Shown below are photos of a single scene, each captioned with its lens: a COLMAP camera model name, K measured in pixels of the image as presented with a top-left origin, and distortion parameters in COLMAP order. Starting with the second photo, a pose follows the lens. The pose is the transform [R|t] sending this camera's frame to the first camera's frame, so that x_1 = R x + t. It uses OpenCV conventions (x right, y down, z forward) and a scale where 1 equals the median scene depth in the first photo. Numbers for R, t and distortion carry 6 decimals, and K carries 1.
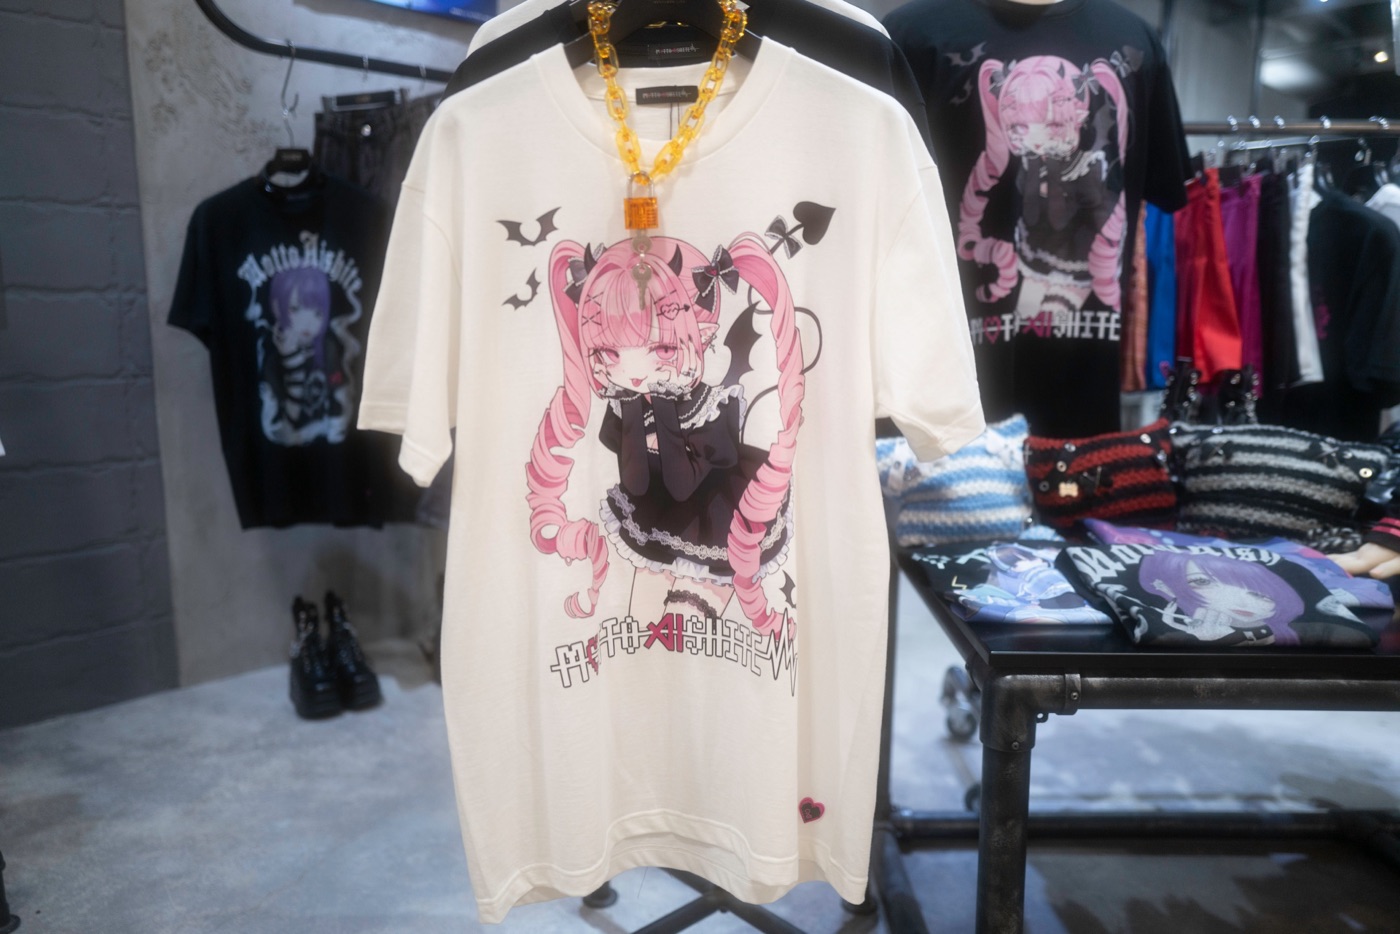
lens RADIAL K [[1065.3, 0, 693.6], [0, 1065.3, 474.0], [0, 0, 1]] dist [-0.027547, 0.005970]
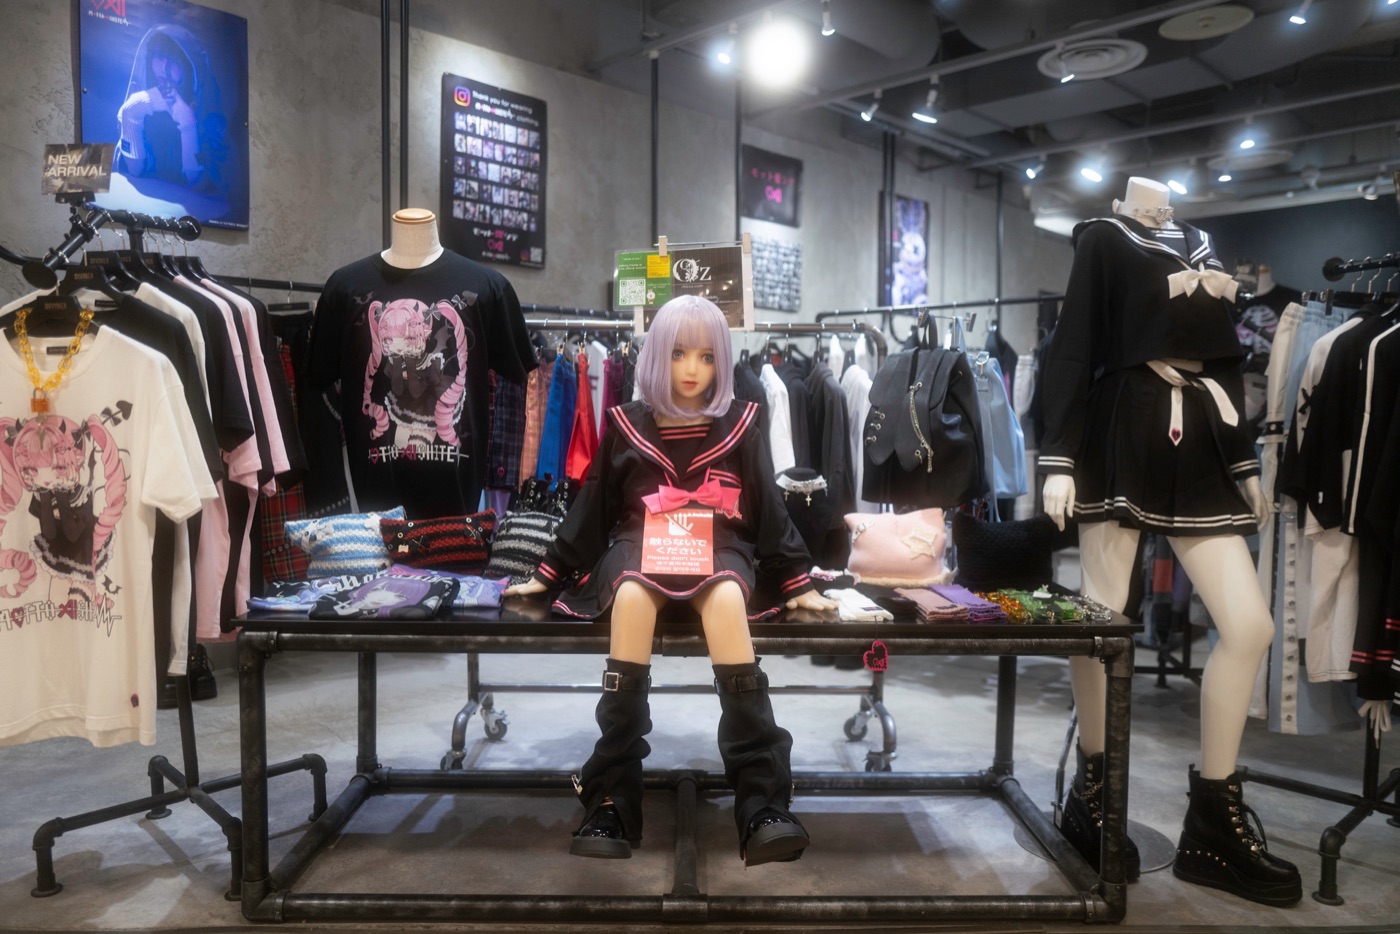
lens RADIAL K [[1065.3, 0, 706.7], [0, 1065.3, 464.2], [0, 0, 1]] dist [-0.027547, 0.005970]
pose [[0.999444, 0.005519, 0.032881, 1.103287], [-0.001847, 0.993855, -0.110678, 0.095429], [-0.033290, 0.110555, 0.993312, -1.032438]]
